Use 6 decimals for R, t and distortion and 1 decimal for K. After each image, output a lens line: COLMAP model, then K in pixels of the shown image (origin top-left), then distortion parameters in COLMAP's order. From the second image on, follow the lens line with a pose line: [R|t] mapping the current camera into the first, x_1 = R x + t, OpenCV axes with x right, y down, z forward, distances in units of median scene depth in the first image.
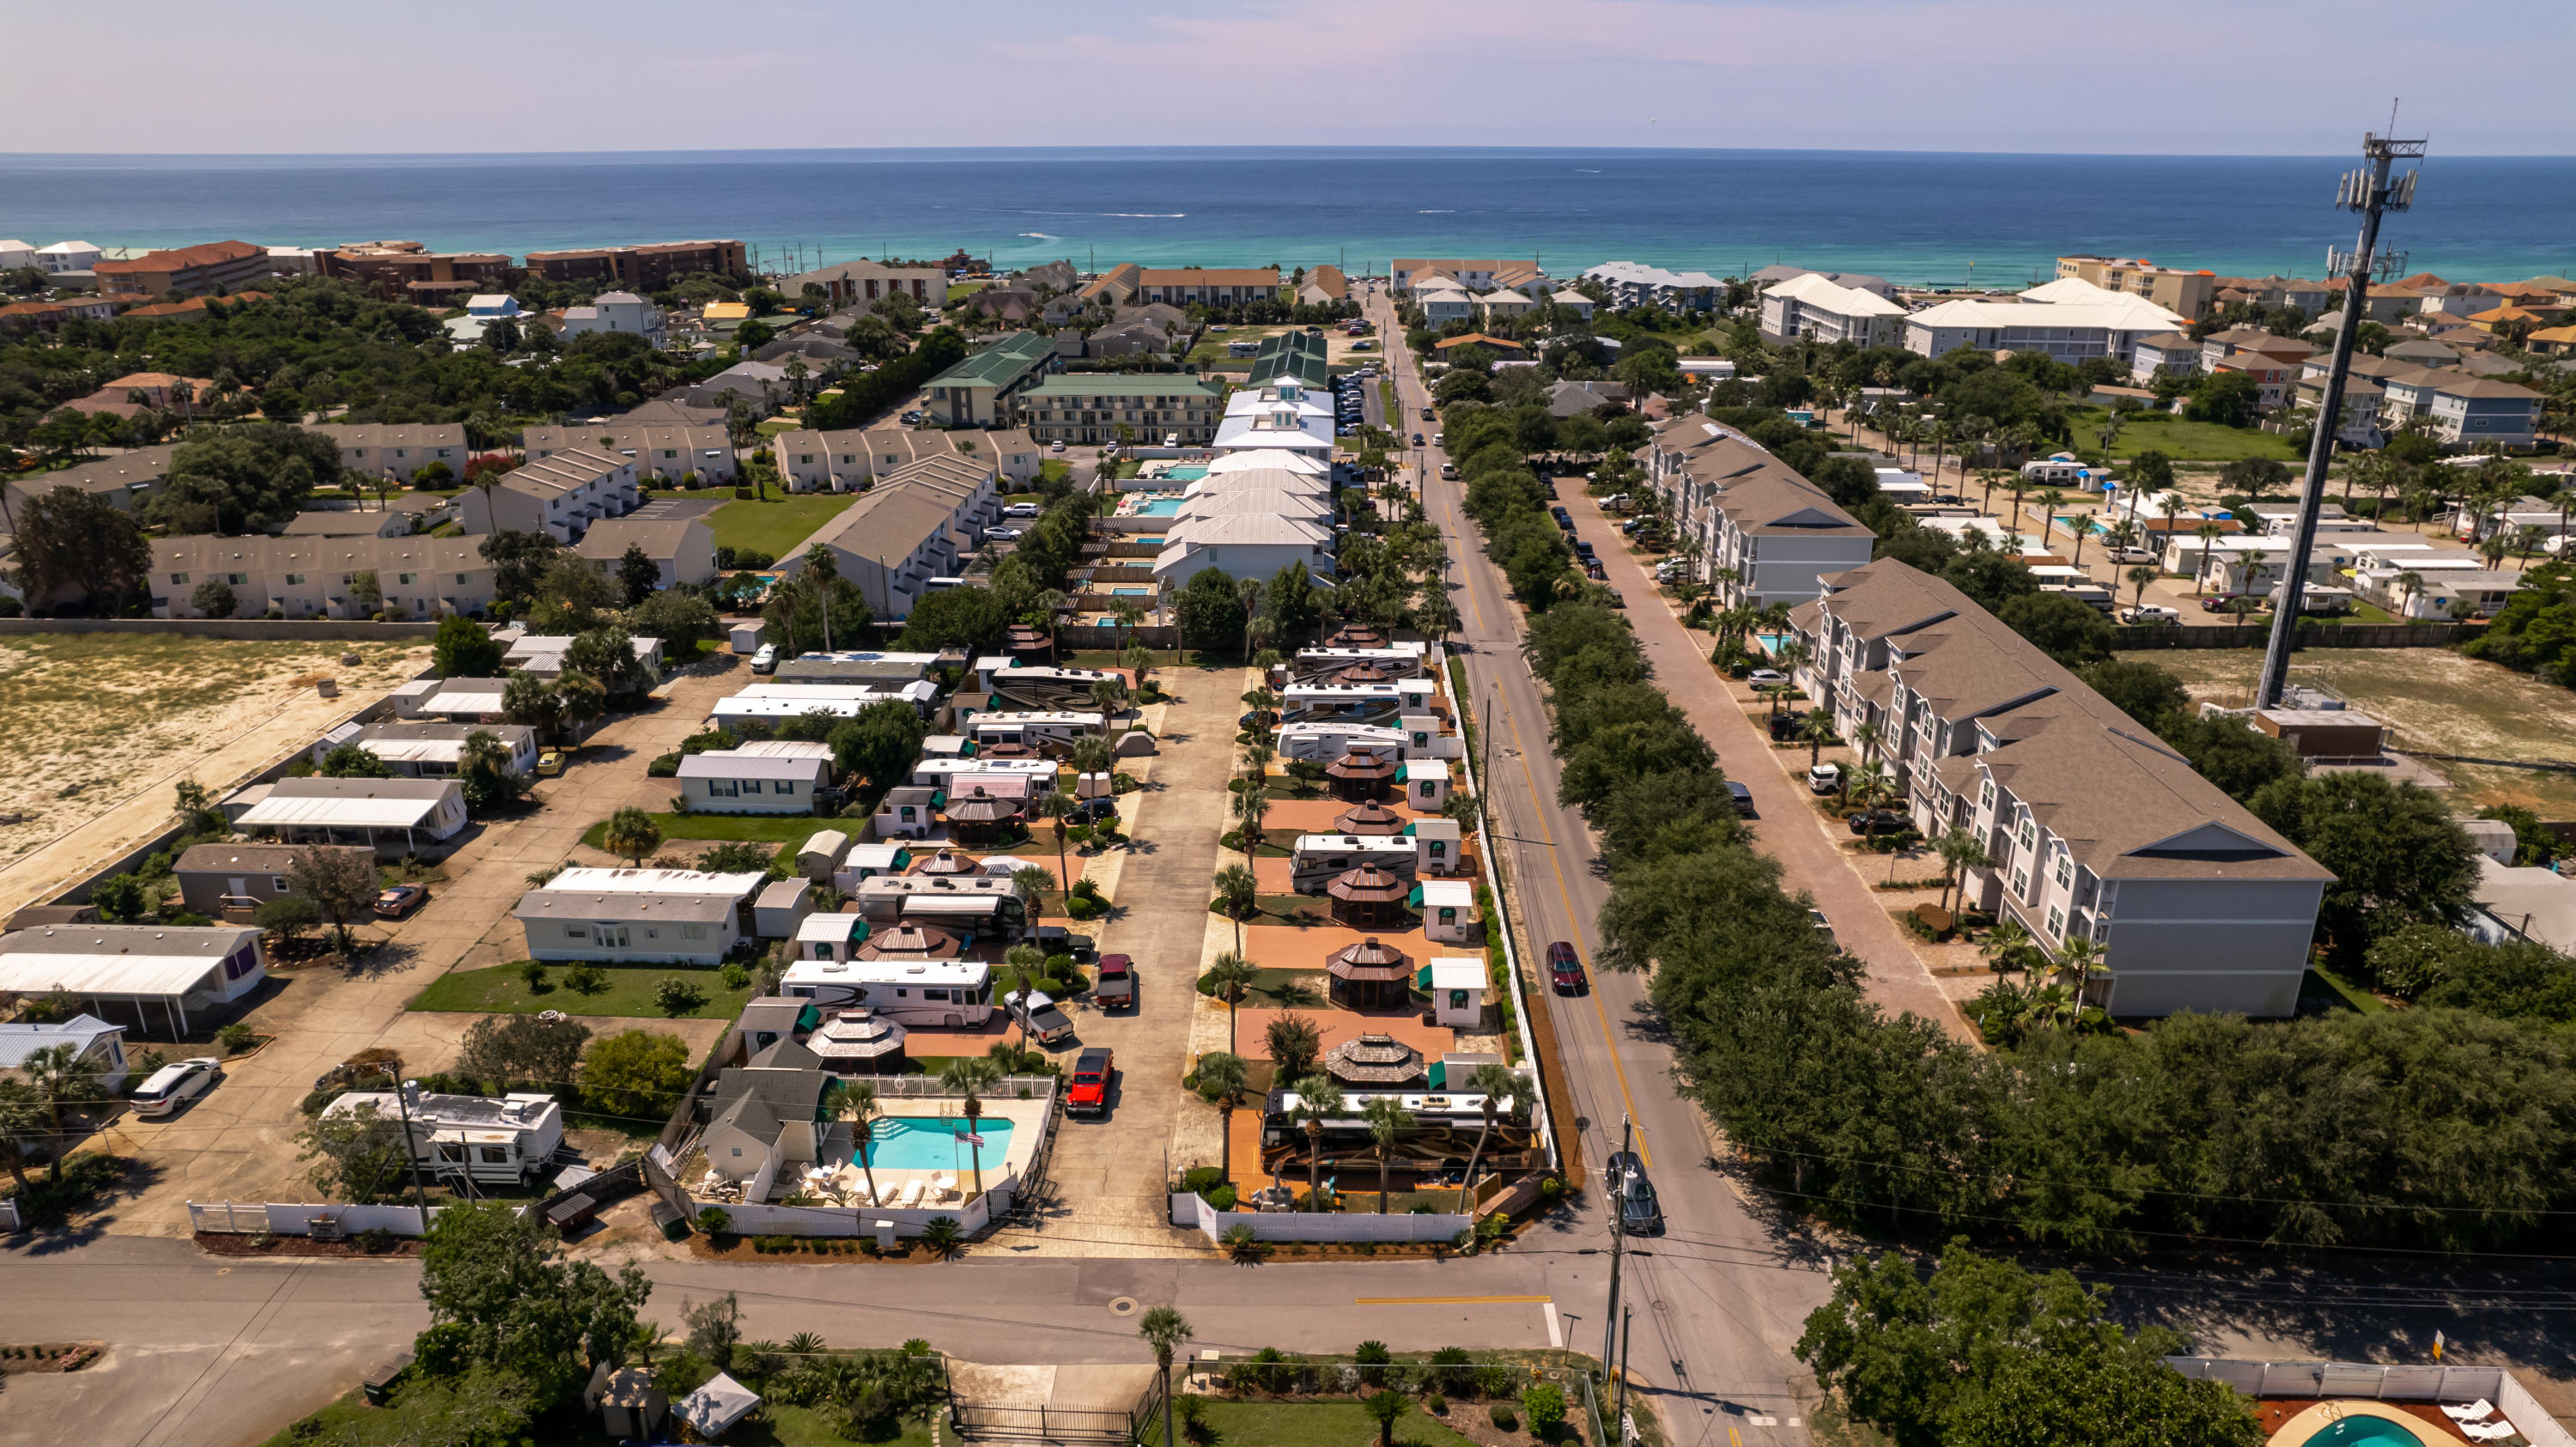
lens RADIAL K [[1661.1, 0, 1286.2], [0, 1661.1, 713.9], [0, 0, 1]] dist [-0.064934, 0.055681]
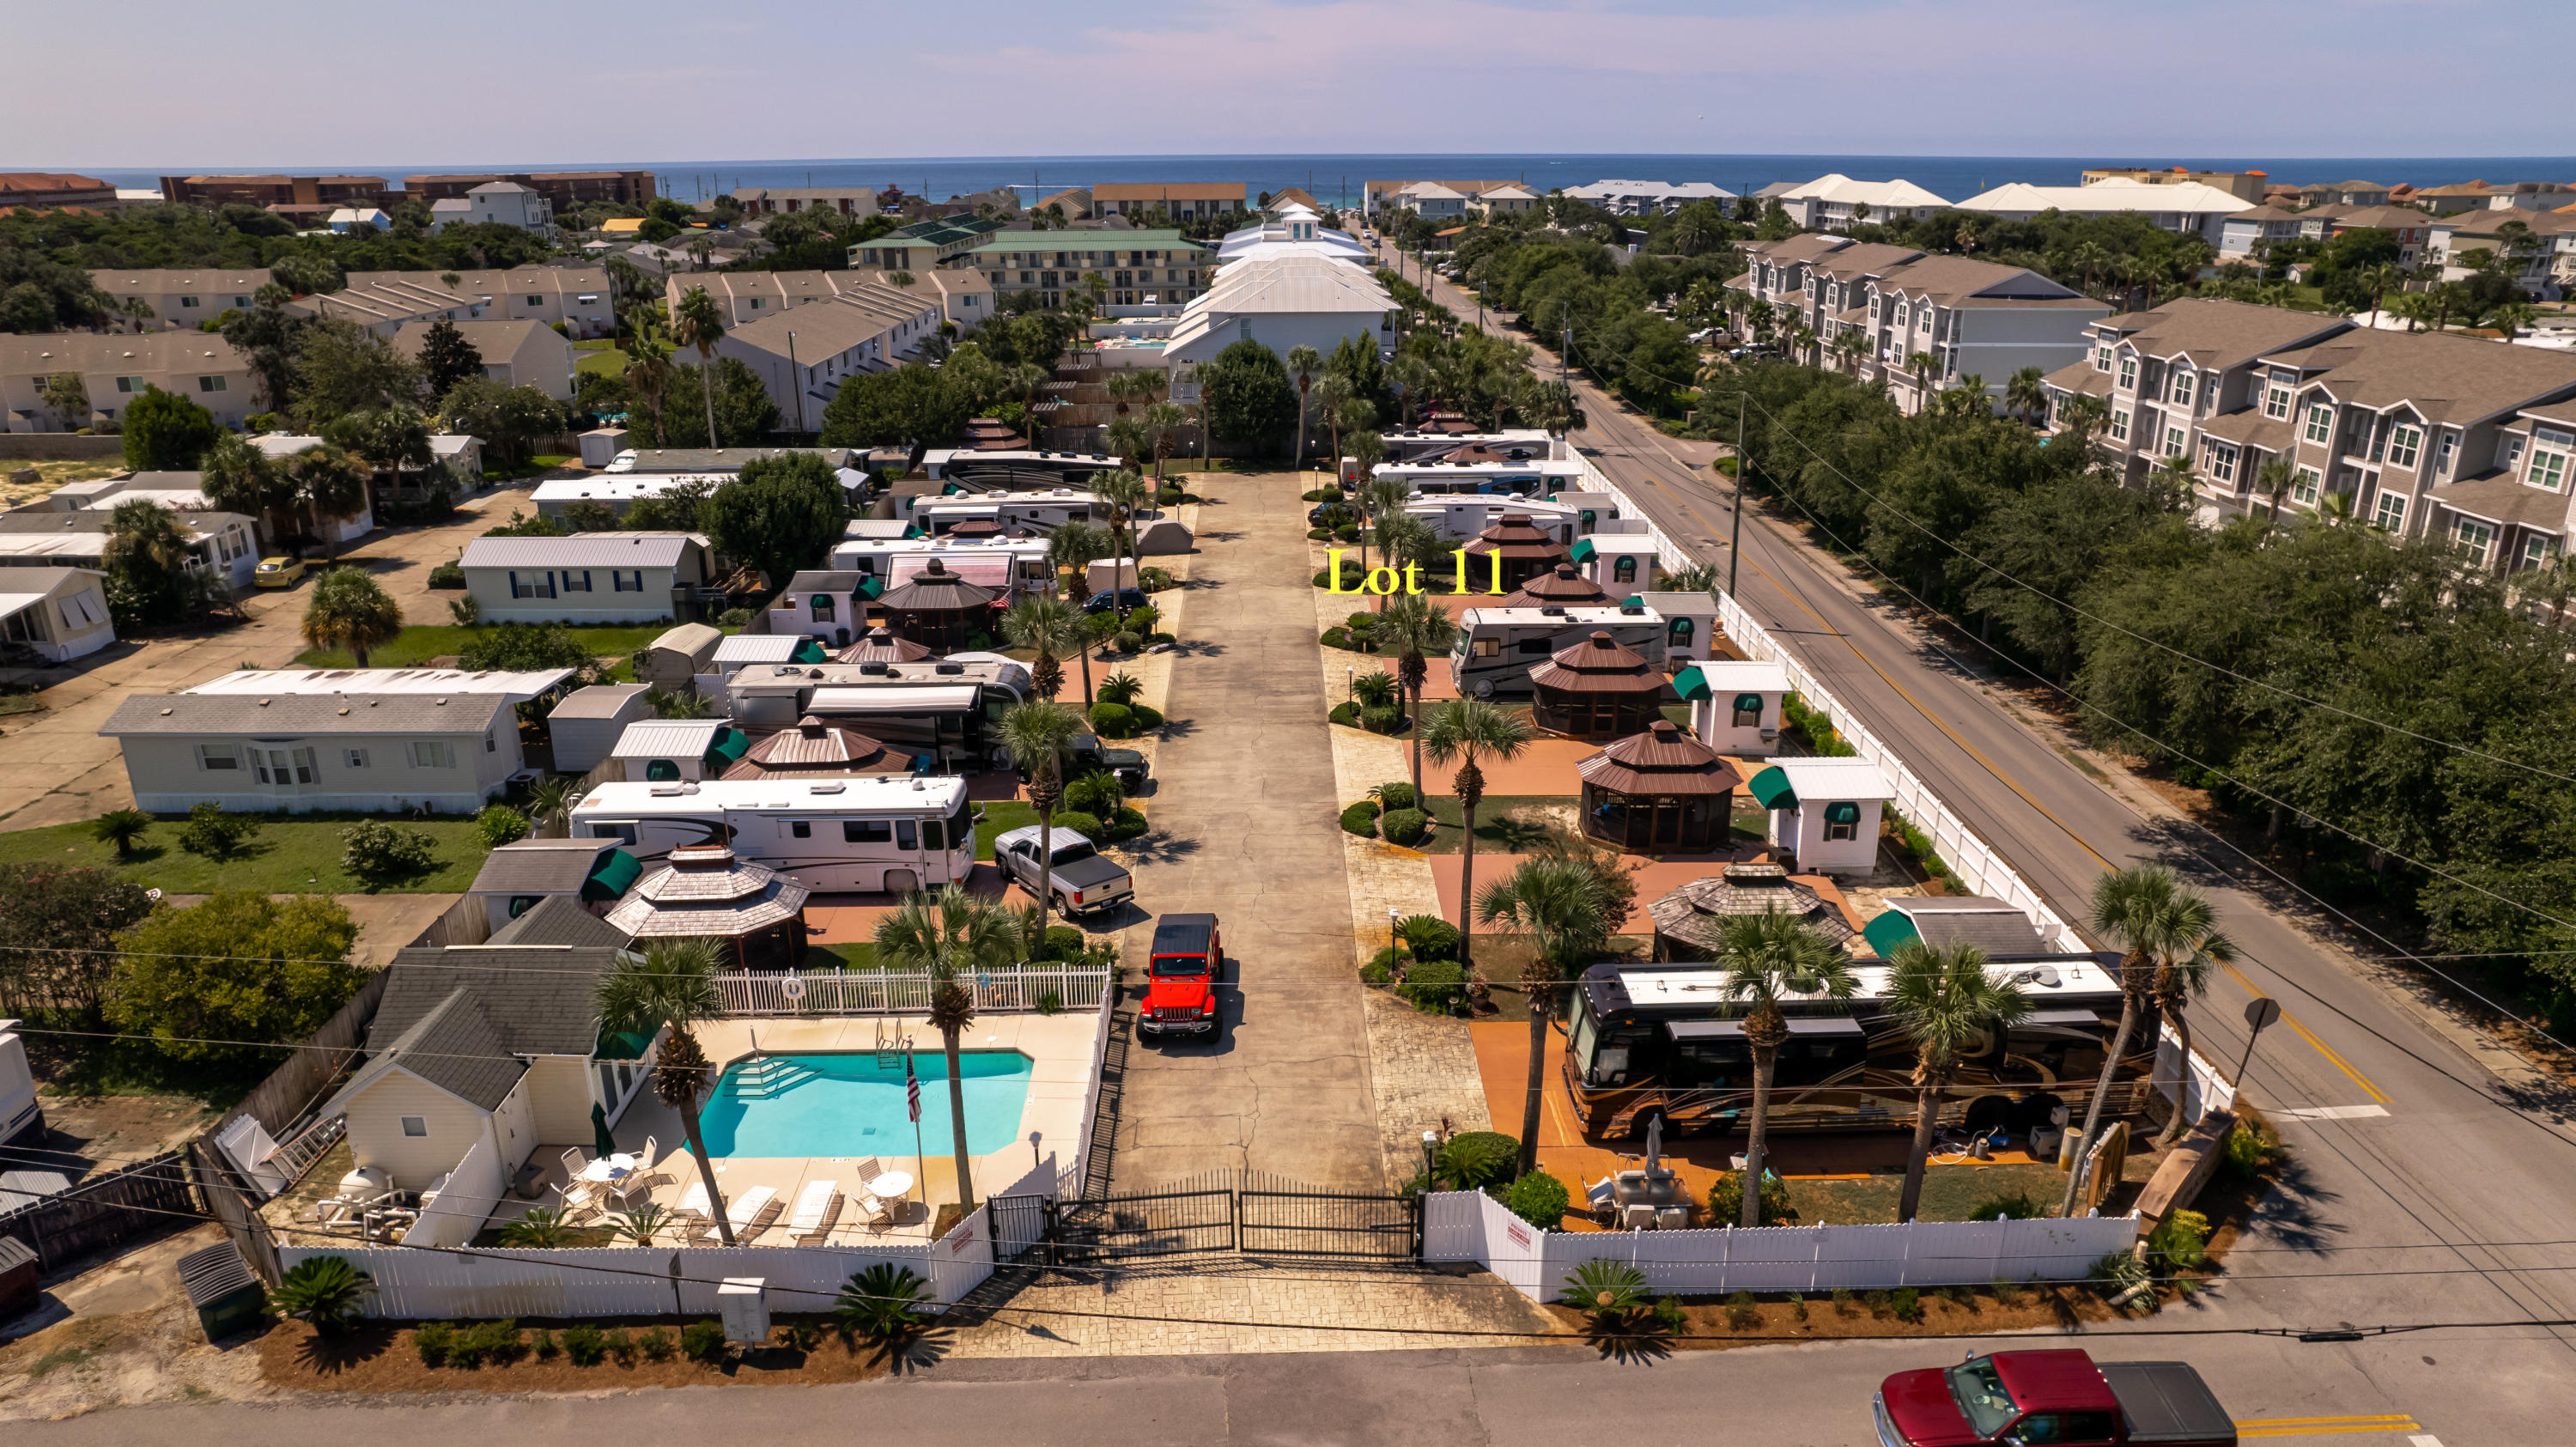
lens RADIAL K [[1661.1, 0, 1294.0], [0, 1661.1, 729.2], [0, 0, 1]] dist [-0.064934, 0.055681]
pose [[0.999078, -0.017251, 0.039315, -0.075537], [0.017071, 0.999842, 0.004909, 0.107581], [-0.039393, -0.004233, 0.999215, 0.368579]]
